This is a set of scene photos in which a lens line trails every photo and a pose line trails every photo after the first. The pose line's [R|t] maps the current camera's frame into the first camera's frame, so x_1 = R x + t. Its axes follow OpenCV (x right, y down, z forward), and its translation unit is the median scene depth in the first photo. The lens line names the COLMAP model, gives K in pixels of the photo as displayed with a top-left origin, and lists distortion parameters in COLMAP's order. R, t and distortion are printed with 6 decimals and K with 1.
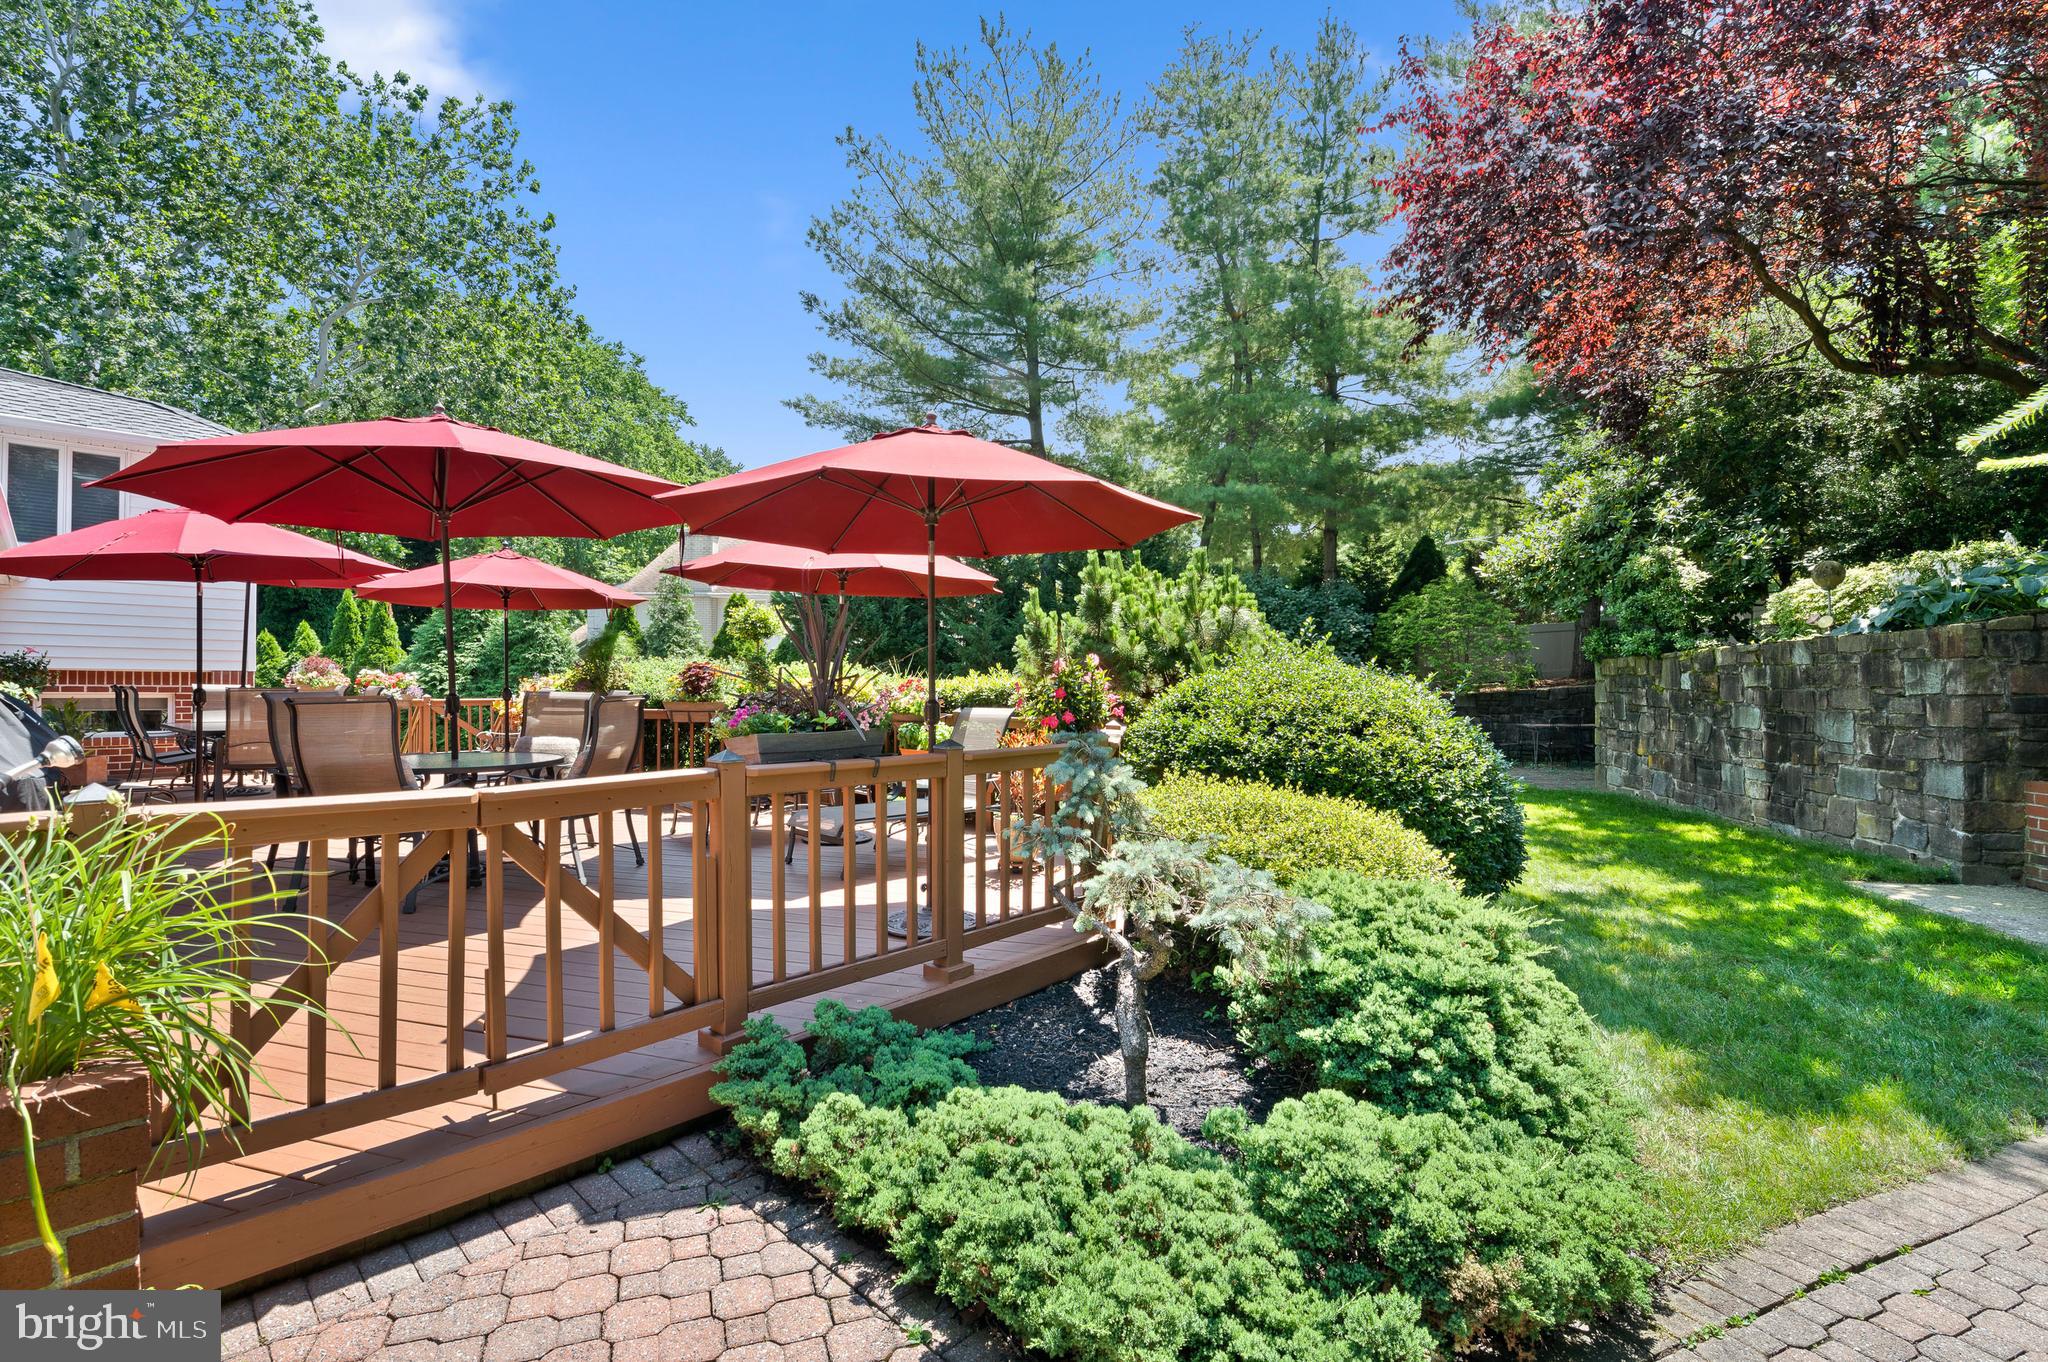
lens RADIAL K [[902.8, 0, 1030.3], [0, 902.8, 671.5], [0, 0, 1]] dist [-0.005161, -0.004562]
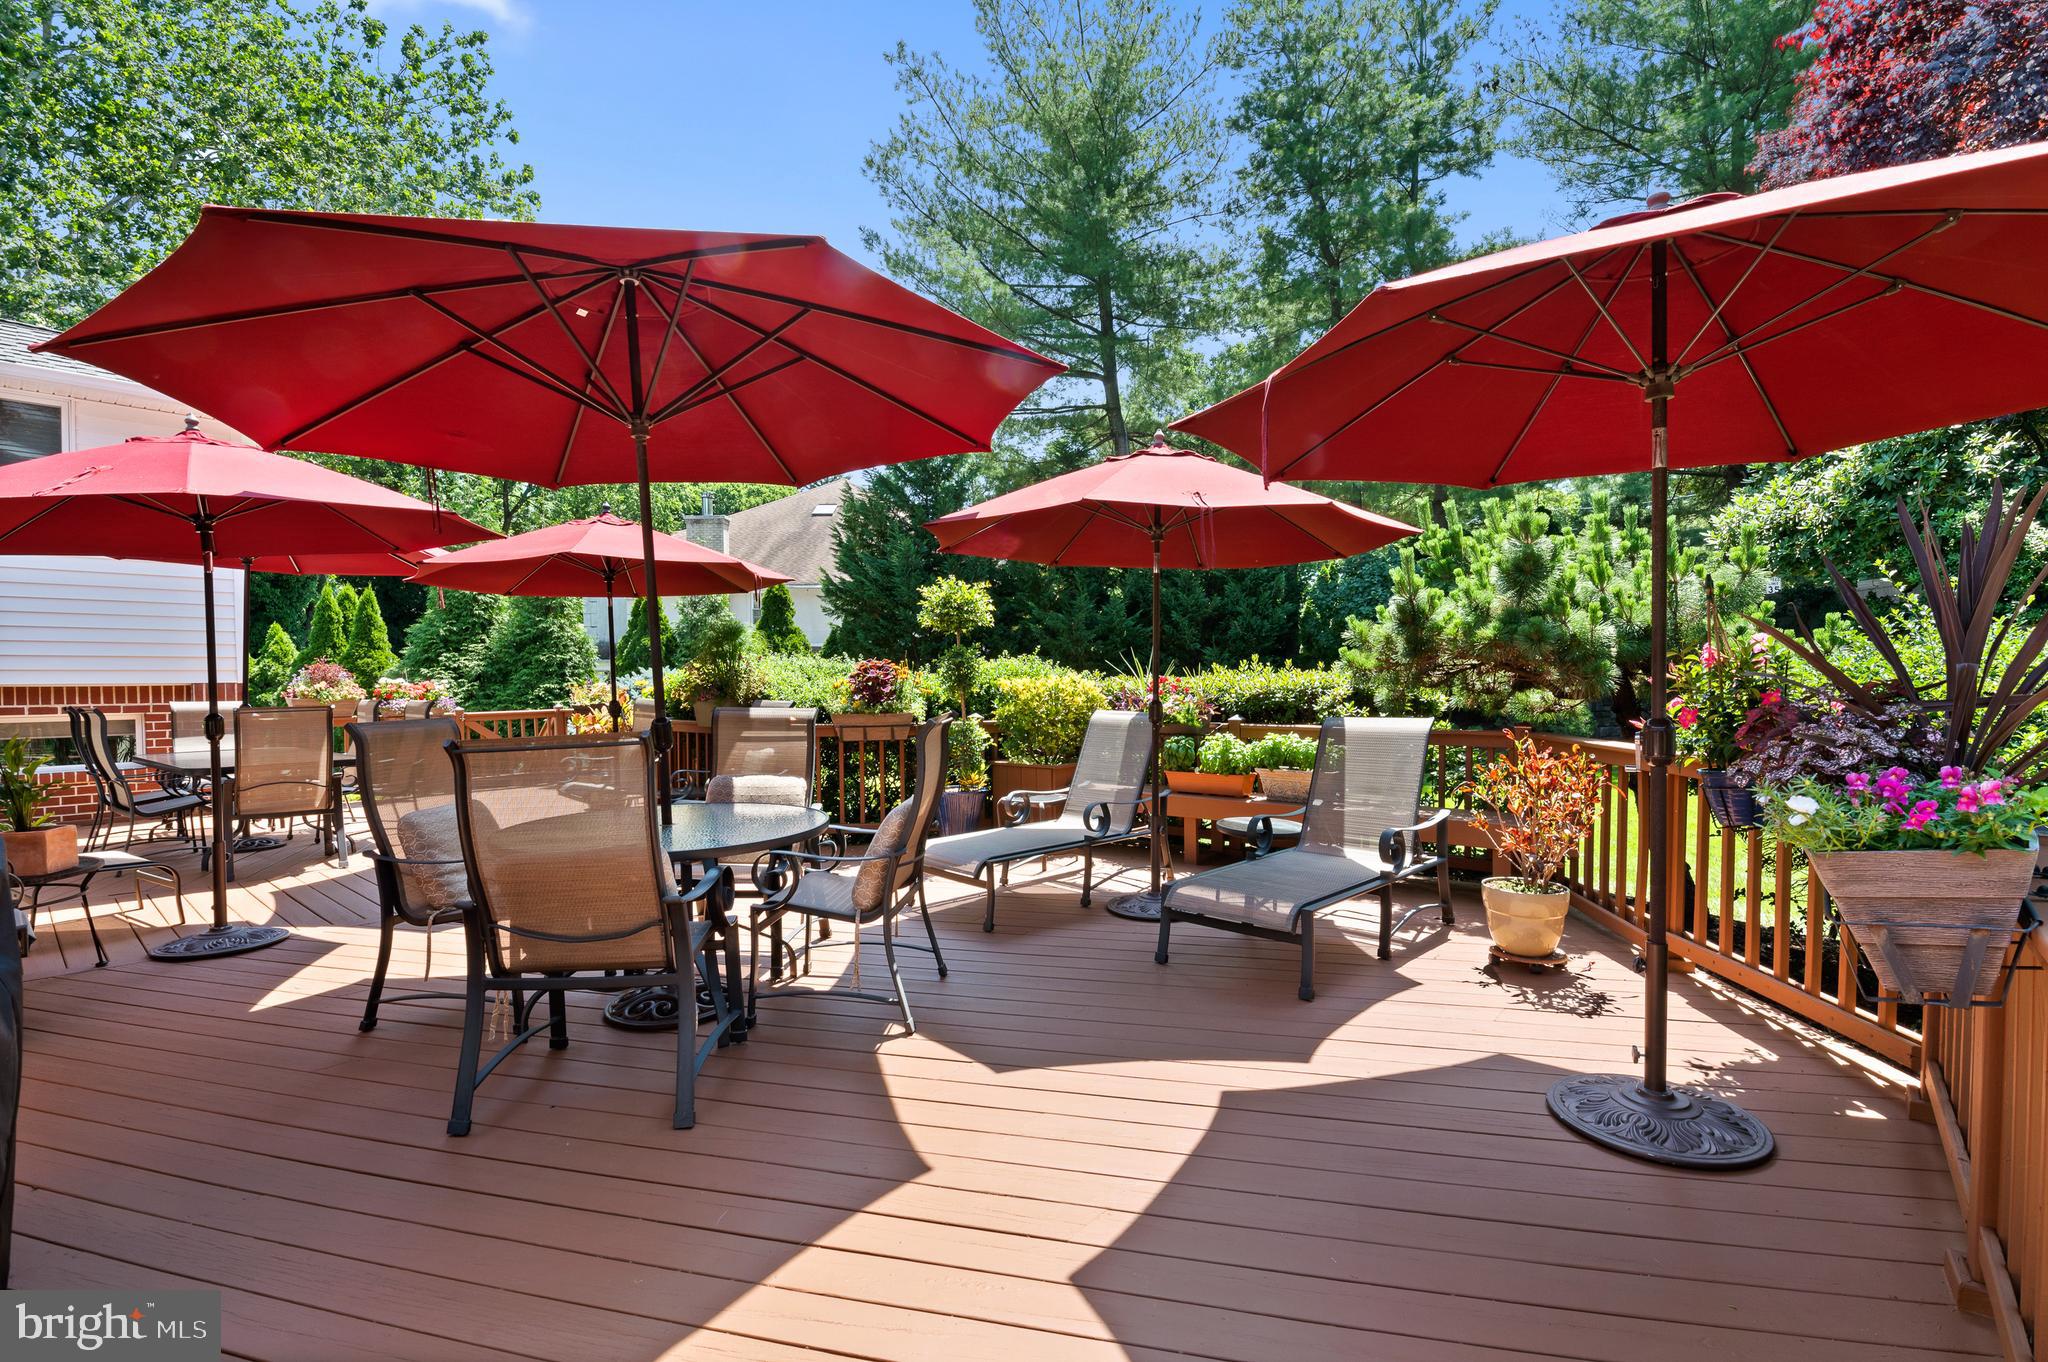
lens RADIAL K [[902.8, 0, 1025.0], [0, 902.8, 690.2], [0, 0, 1]] dist [-0.005161, -0.004562]
pose [[0.999211, -0.019435, 0.034642, -0.120741], [0.018475, 0.999442, 0.027833, -0.001663], [-0.035164, -0.027171, 0.999012, 0.109476]]
